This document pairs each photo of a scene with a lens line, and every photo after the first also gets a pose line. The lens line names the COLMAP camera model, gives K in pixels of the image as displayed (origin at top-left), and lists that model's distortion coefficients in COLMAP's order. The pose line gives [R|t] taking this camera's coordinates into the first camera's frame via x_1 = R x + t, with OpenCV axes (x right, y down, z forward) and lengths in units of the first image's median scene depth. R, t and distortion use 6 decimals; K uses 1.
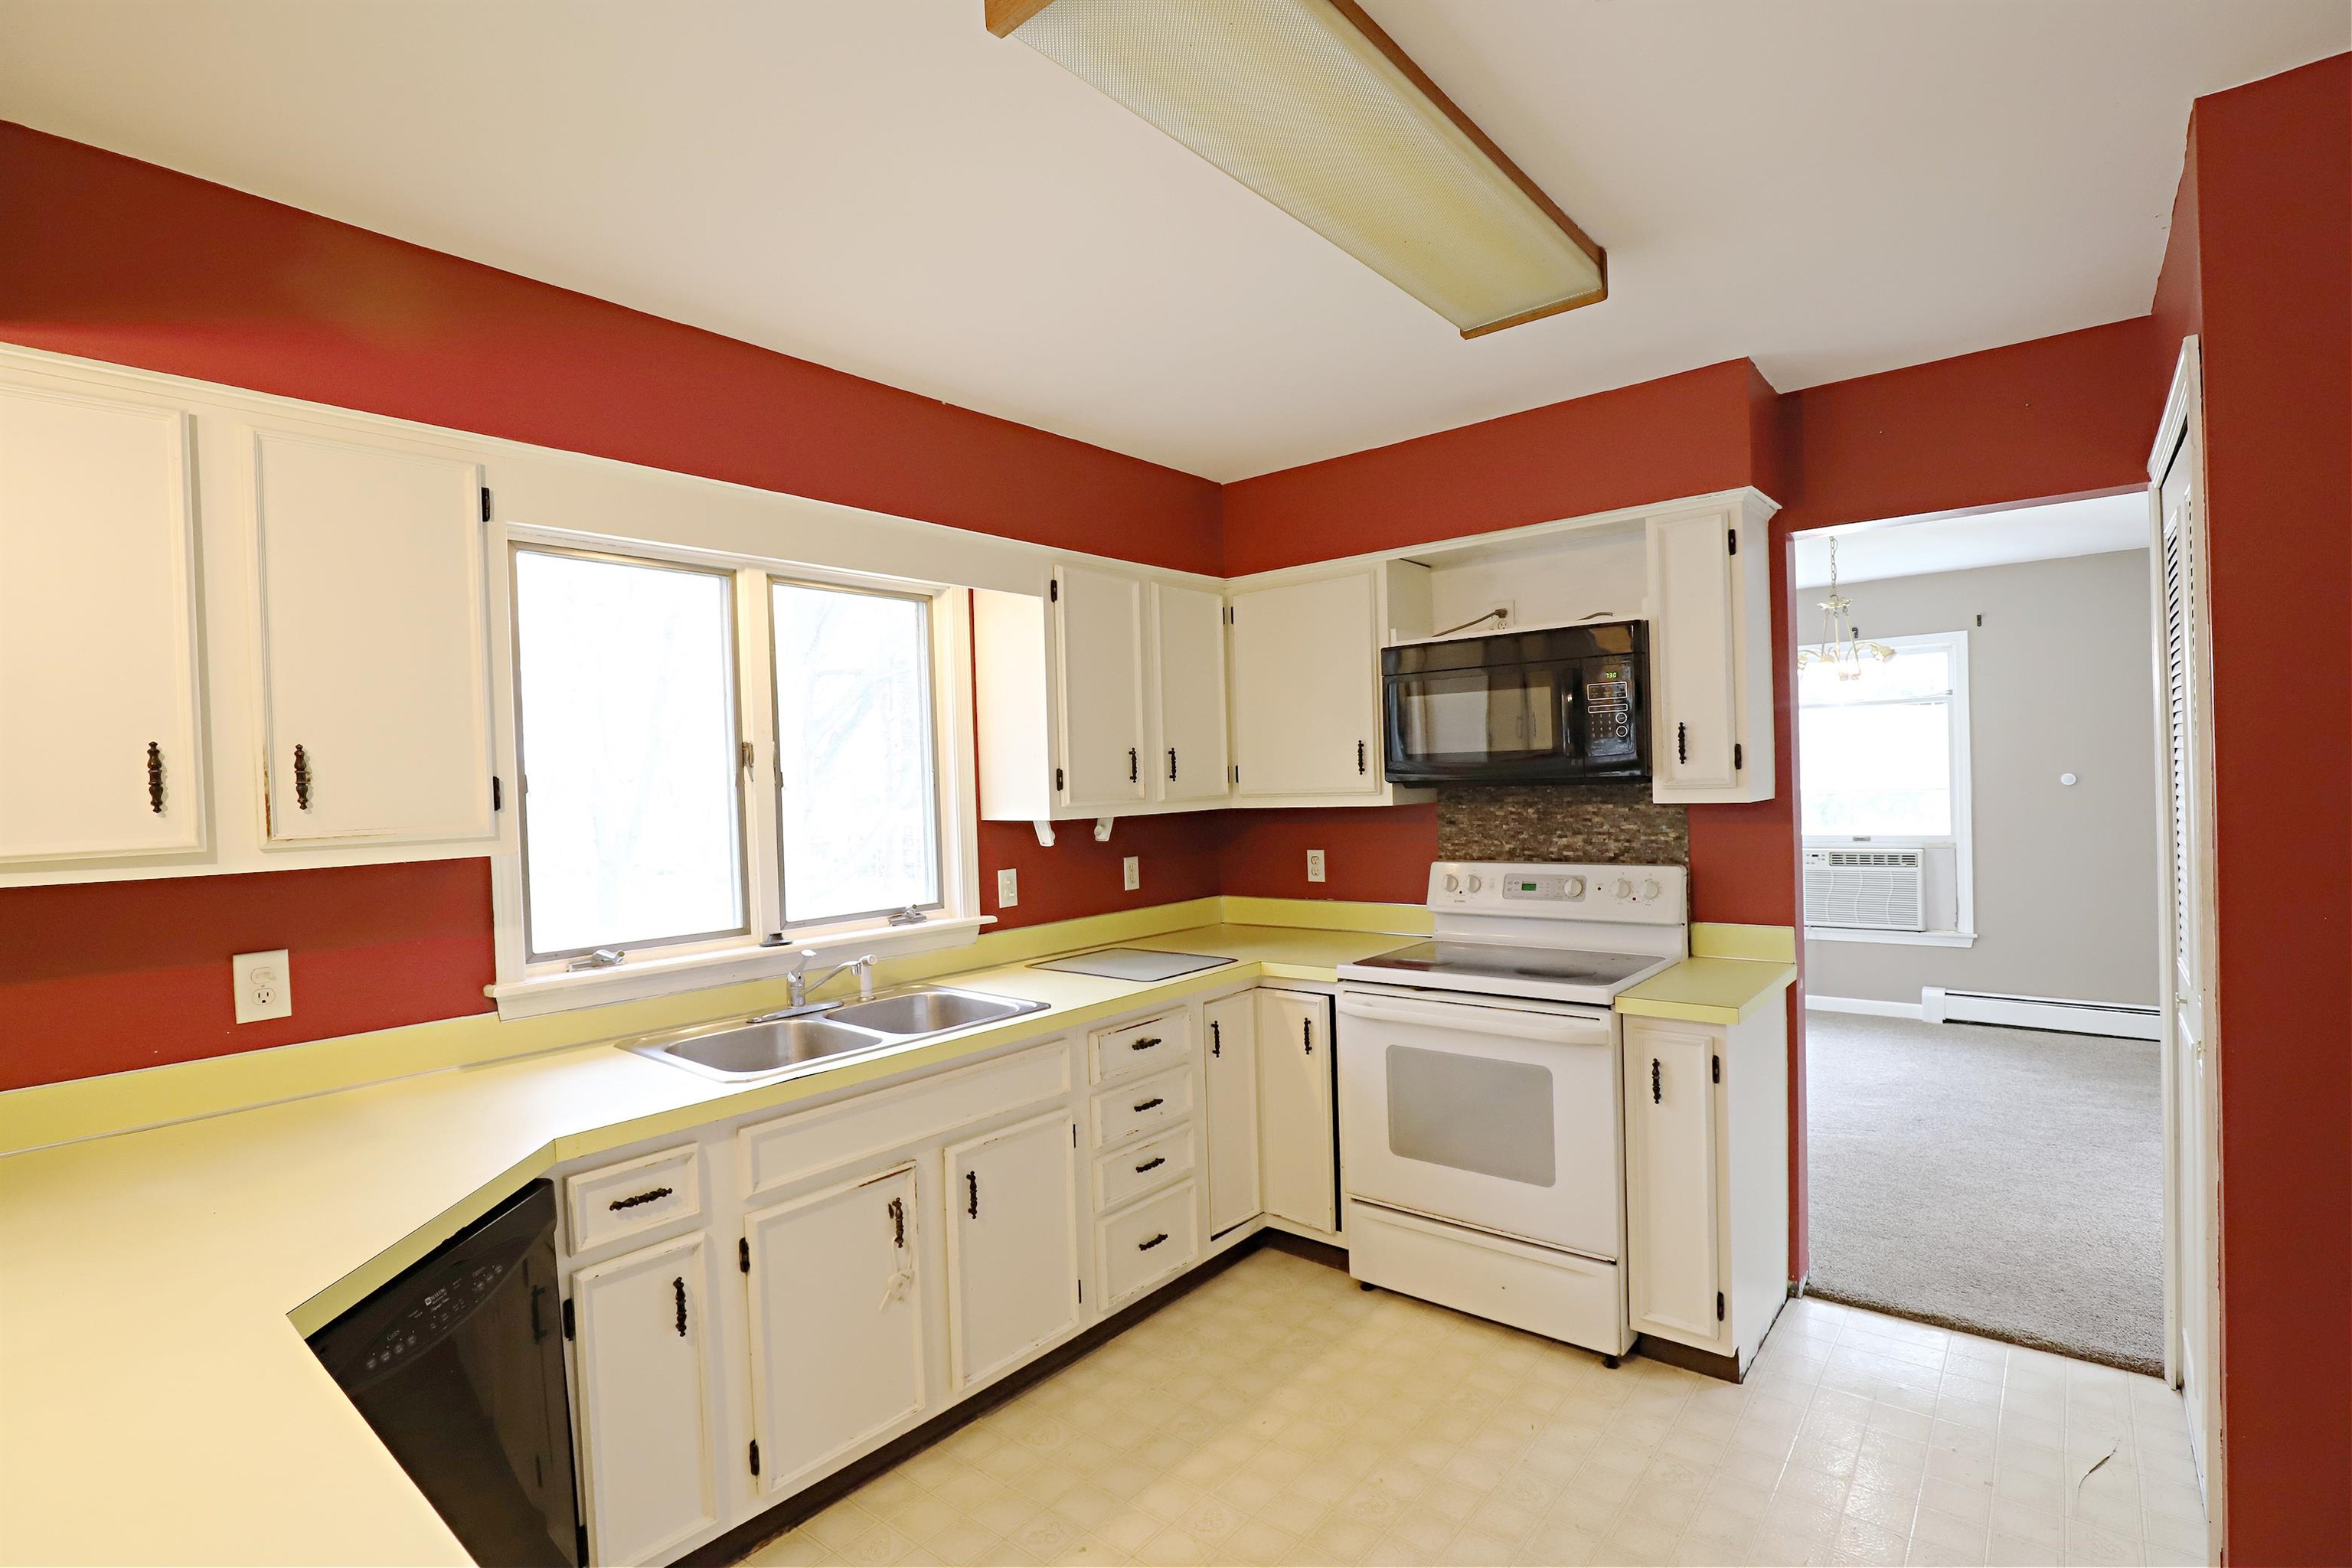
lens RADIAL K [[1090.2, 0, 1175.6], [0, 1090.2, 791.2], [0, 0, 1]] dist [-0.014011, 0.000954]
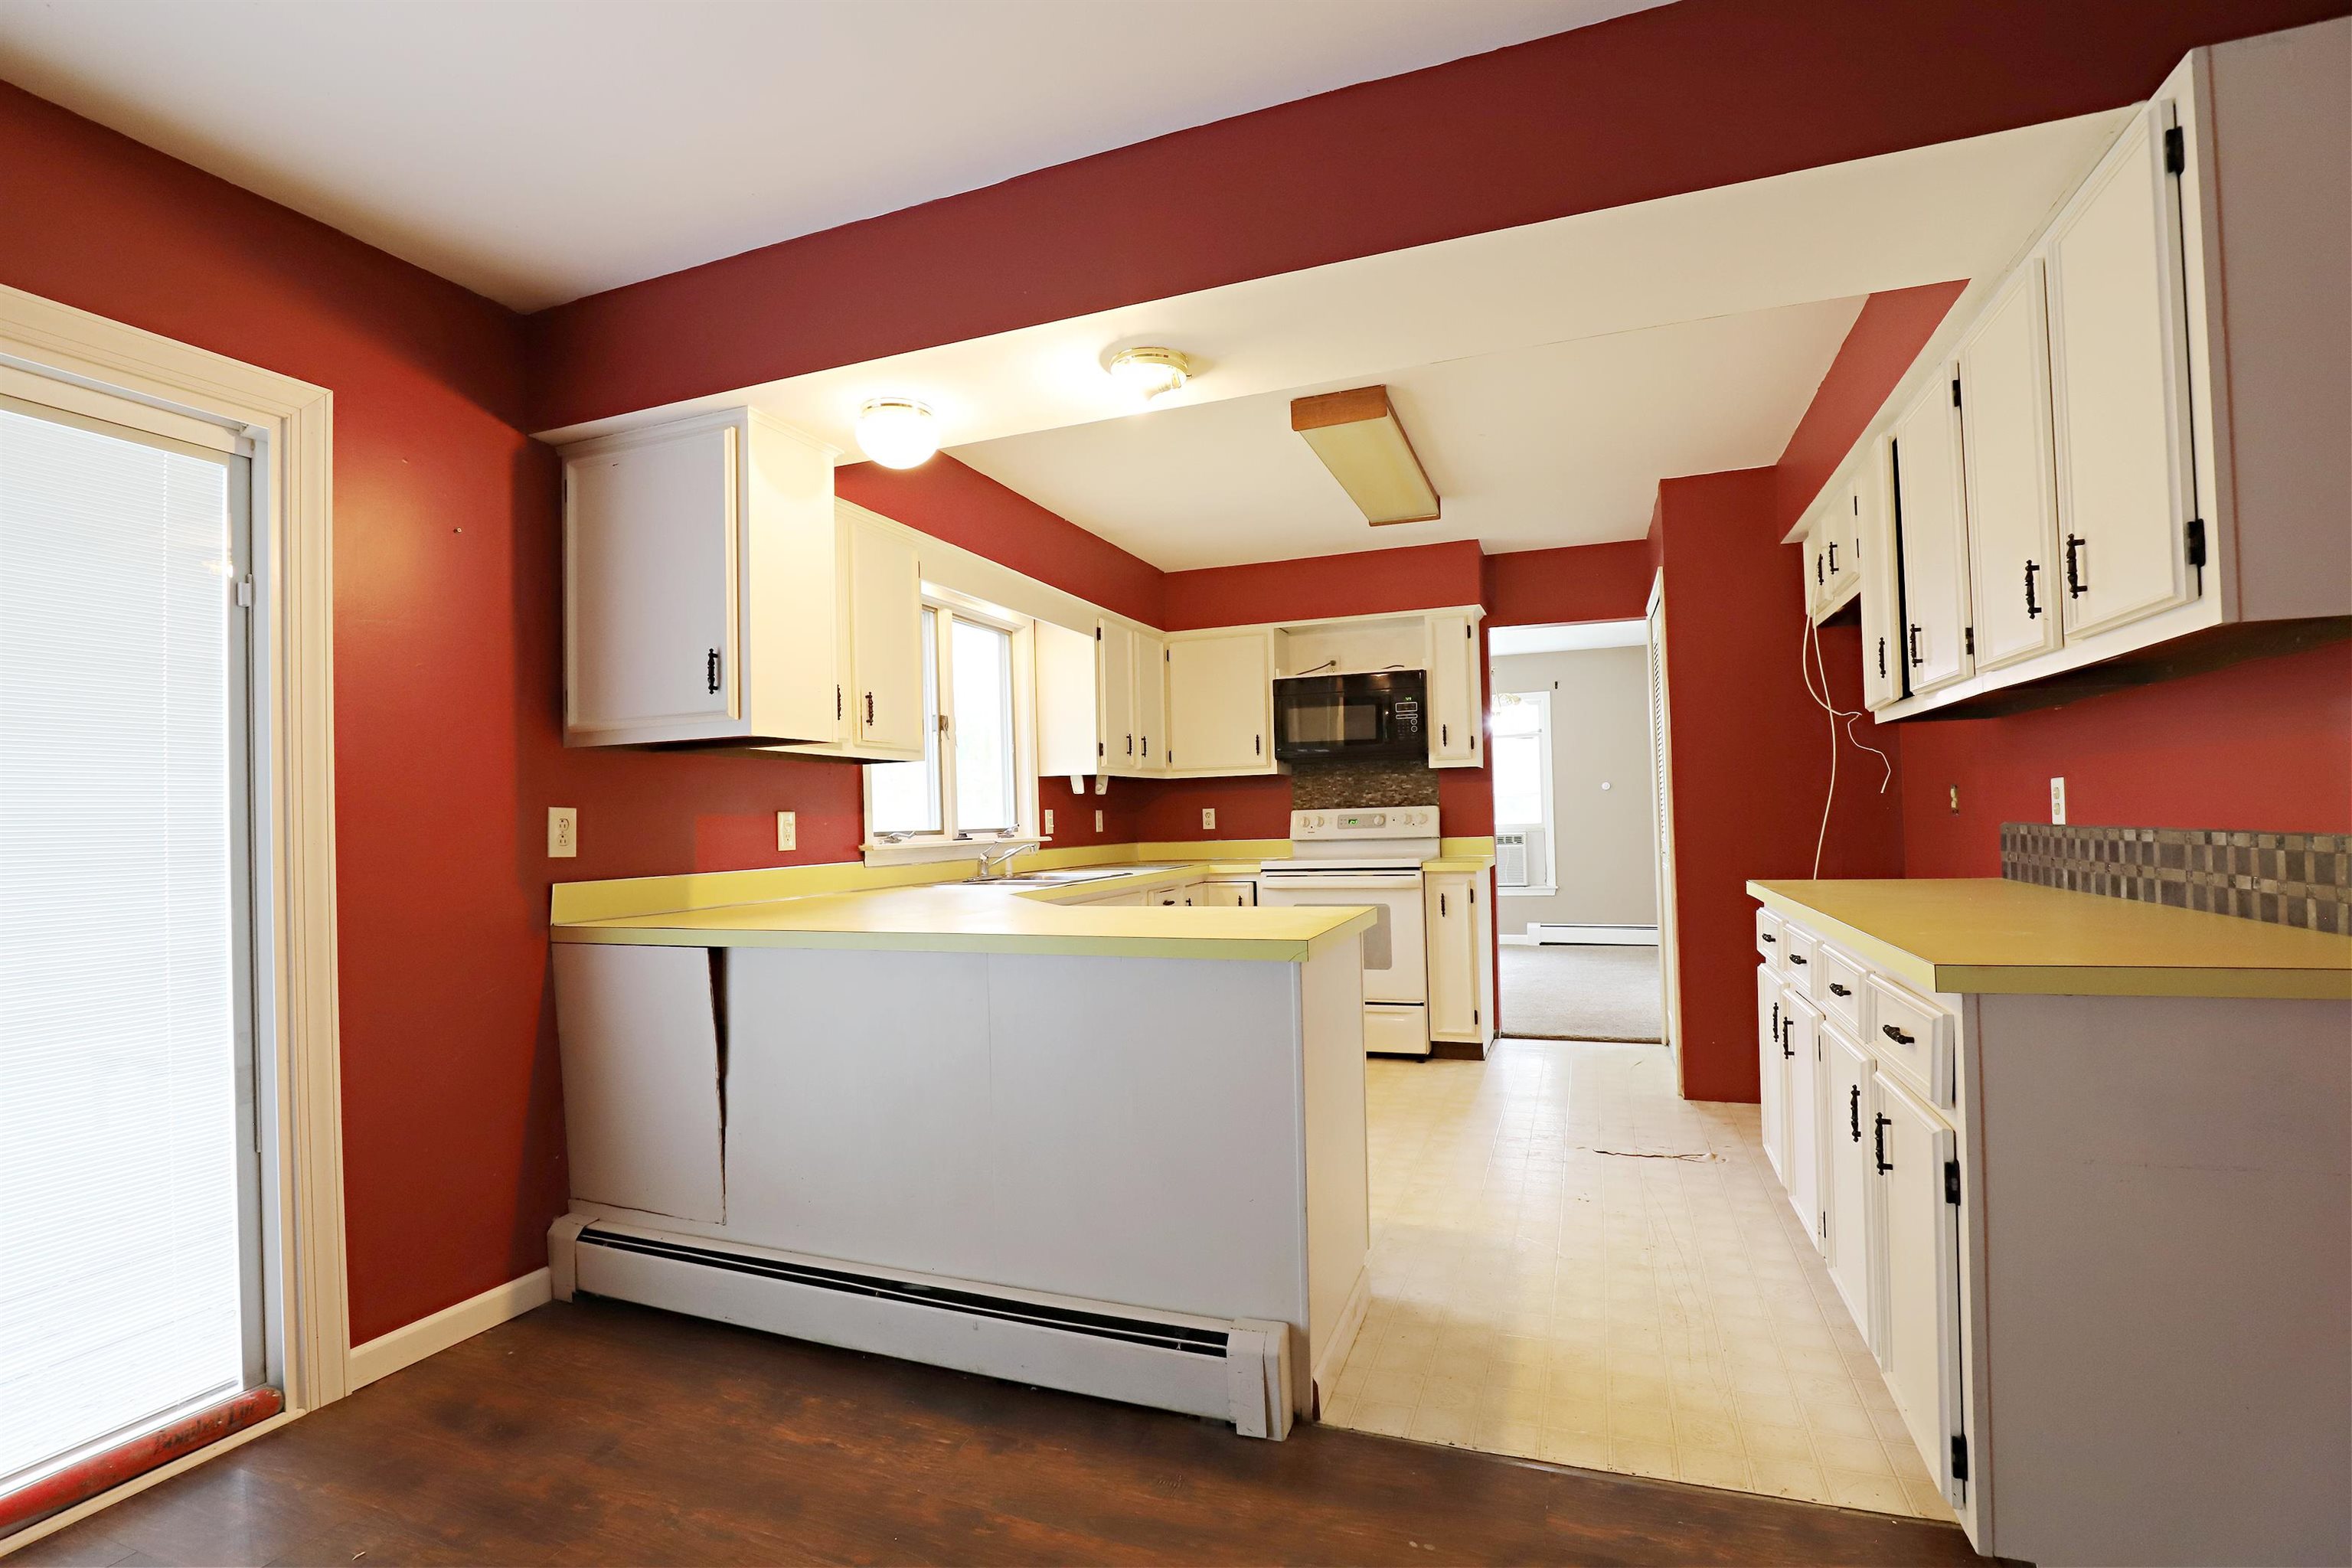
lens RADIAL K [[1078.1, 0, 1176.0], [0, 1078.1, 784.0], [0, 0, 1]] dist [0.000513, -0.000051]
pose [[0.947826, 0.018202, 0.318268, -0.498922], [-0.002153, 0.998711, -0.050706, 0.119465], [-0.318781, 0.047375, 0.946644, -0.541777]]
